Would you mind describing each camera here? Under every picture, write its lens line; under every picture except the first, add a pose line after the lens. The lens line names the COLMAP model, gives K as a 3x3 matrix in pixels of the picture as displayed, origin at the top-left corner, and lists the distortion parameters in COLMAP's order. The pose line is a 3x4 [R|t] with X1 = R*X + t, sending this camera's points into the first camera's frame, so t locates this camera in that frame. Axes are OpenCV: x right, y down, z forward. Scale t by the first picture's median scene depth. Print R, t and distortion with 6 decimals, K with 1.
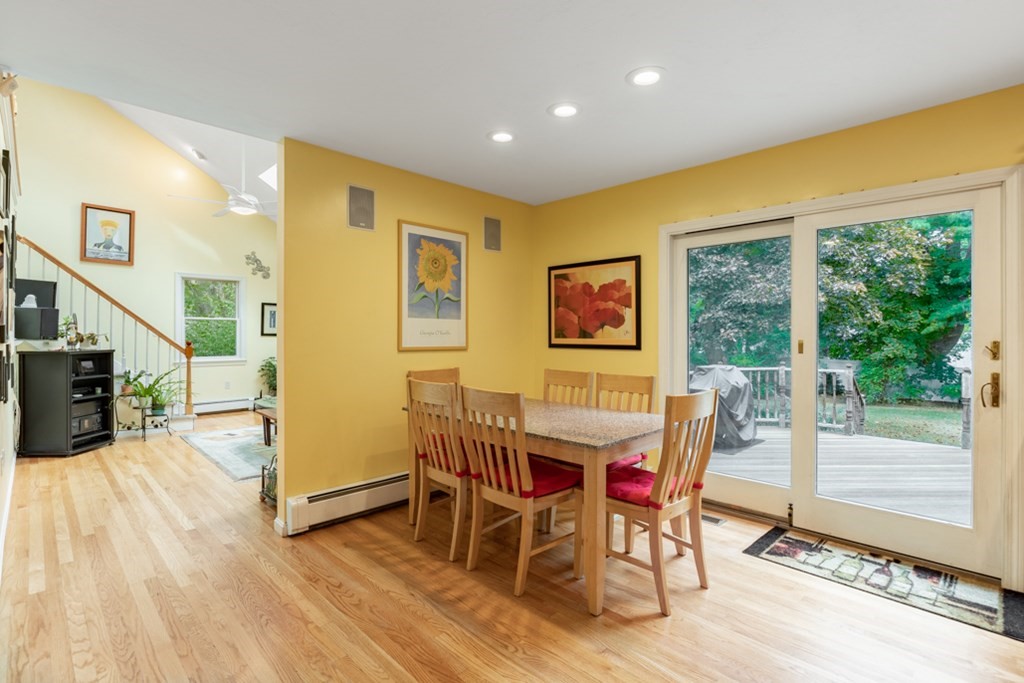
lens RADIAL K [[521.9, 0, 504.3], [0, 521.9, 333.9], [0, 0, 1]] dist [0.002288, 0.000232]
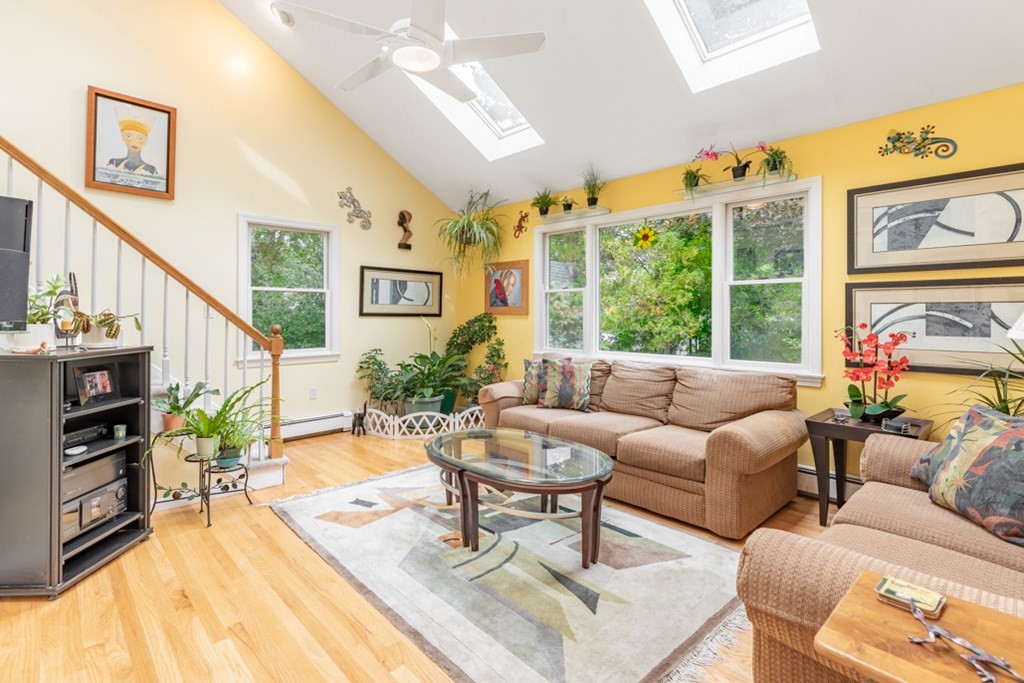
lens RADIAL K [[479.3, 0, 471.0], [0, 479.3, 307.7], [0, 0, 1]] dist [0.002929, 0.000105]
pose [[0.999986, 0.002859, -0.004483, -0.416932], [-0.002896, 0.999963, -0.008139, -0.003519], [0.004459, 0.008152, 0.999957, 0.515053]]
